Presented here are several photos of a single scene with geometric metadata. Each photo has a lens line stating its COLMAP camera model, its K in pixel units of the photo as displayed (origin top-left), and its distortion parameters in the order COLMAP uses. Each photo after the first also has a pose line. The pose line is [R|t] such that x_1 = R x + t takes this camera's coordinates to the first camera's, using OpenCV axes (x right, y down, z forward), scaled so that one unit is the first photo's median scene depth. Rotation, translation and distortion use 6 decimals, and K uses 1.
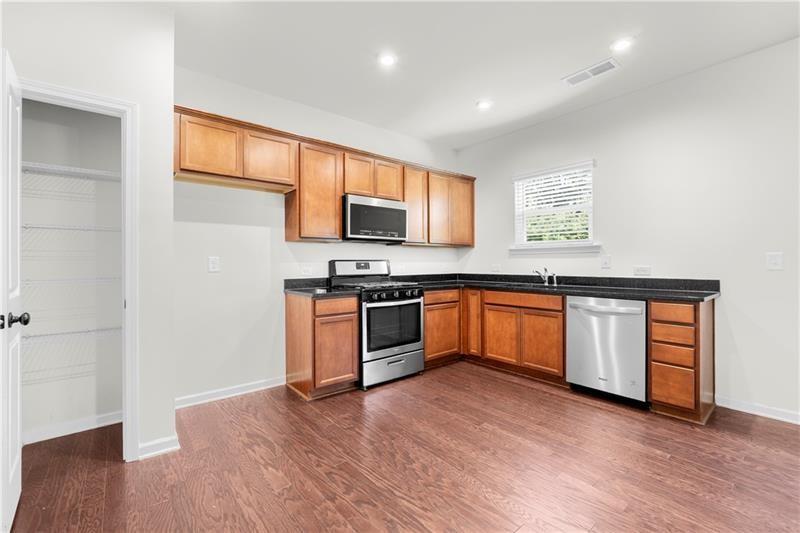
lens RADIAL K [[342.0, 0, 403.1], [0, 342.0, 268.3], [0, 0, 1]] dist [0.002349, 0.000353]
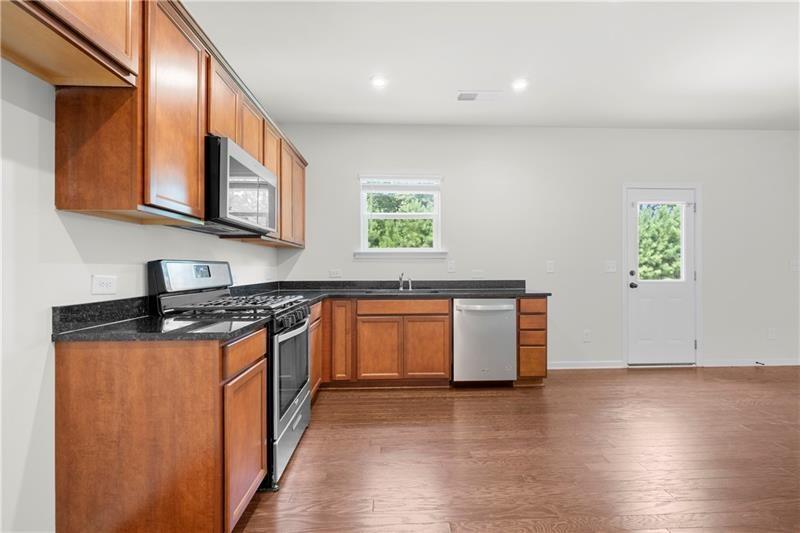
lens RADIAL K [[342.0, 0, 403.1], [0, 342.0, 268.3], [0, 0, 1]] dist [0.002349, 0.000353]
pose [[0.606245, 0.002579, 0.795274, -0.405535], [0.010375, 0.999884, -0.011151, -0.002842], [-0.795210, 0.015012, 0.606148, 0.442692]]
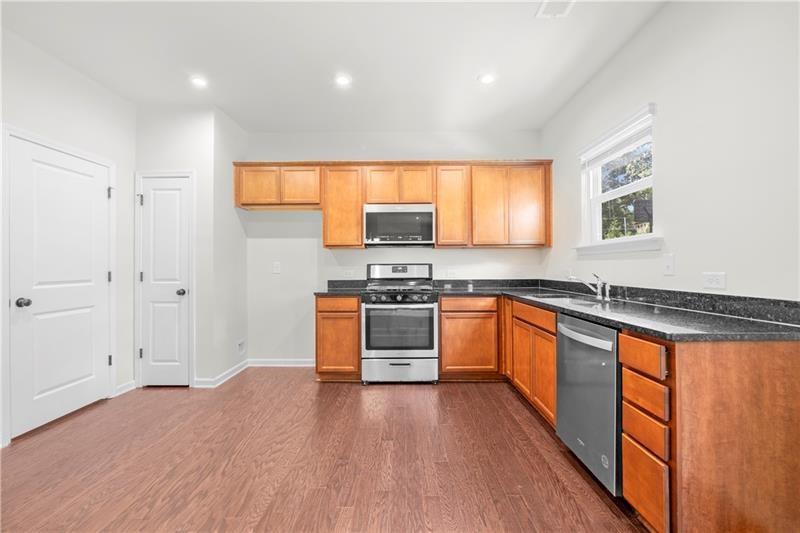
lens RADIAL K [[342.0, 0, 403.1], [0, 342.0, 268.3], [0, 0, 1]] dist [0.002349, 0.000353]
pose [[0.768627, 0.002996, -0.639690, 0.622534], [-0.008190, 0.999953, -0.005157, -0.005982], [0.639644, 0.009203, 0.768616, 0.225046]]
